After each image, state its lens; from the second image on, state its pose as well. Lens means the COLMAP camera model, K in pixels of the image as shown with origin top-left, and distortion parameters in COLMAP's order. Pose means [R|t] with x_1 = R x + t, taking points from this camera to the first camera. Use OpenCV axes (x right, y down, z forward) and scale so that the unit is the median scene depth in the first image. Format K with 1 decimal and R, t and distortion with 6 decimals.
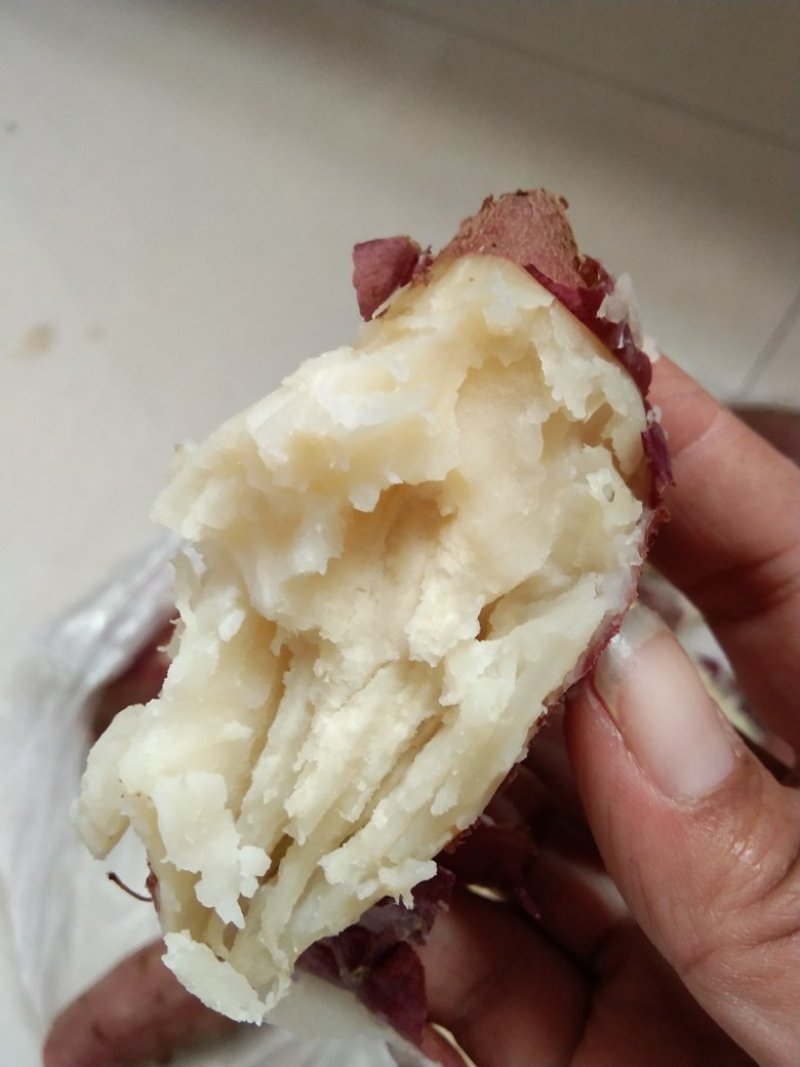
lens RADIAL K [[840.2, 0, 380.0], [0, 840.2, 532.7], [0, 0, 1]] dist [0.094060, -0.162552]
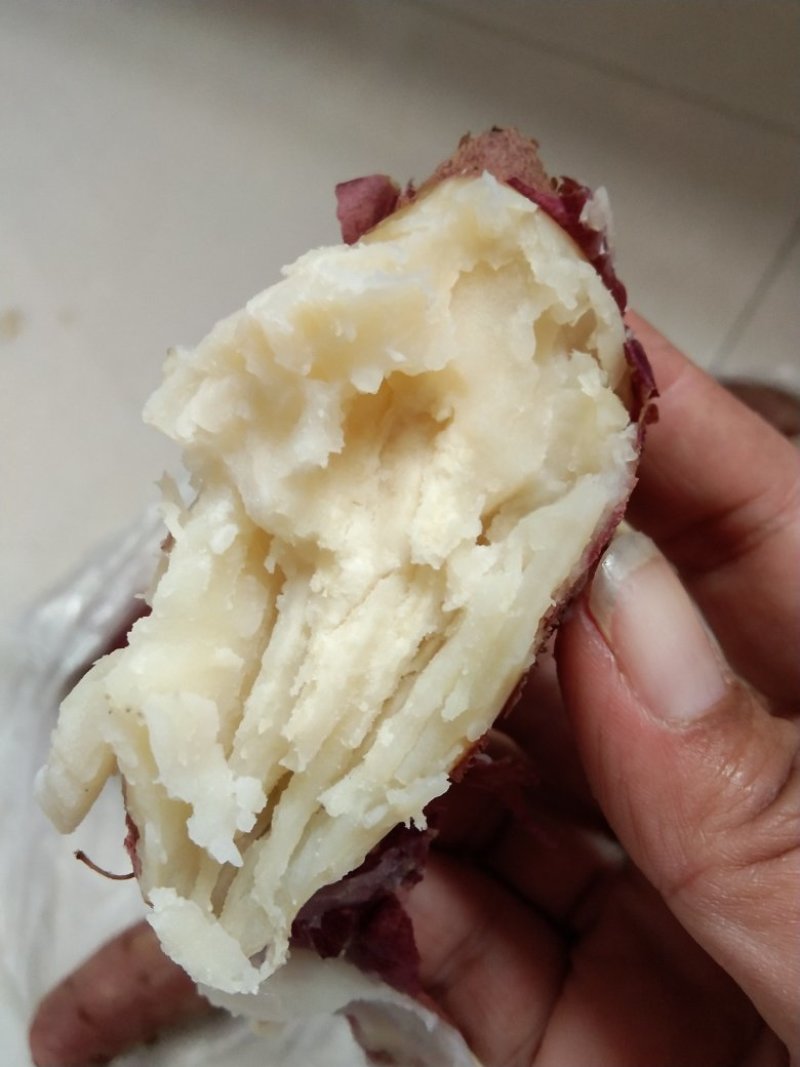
lens RADIAL K [[840.2, 0, 380.0], [0, 840.2, 532.7], [0, 0, 1]] dist [0.094060, -0.162552]
pose [[0.995645, -0.022239, 0.090535, -0.086479], [0.035409, 0.988567, -0.146567, 0.250027], [-0.086241, 0.149134, 0.985049, 0.039023]]
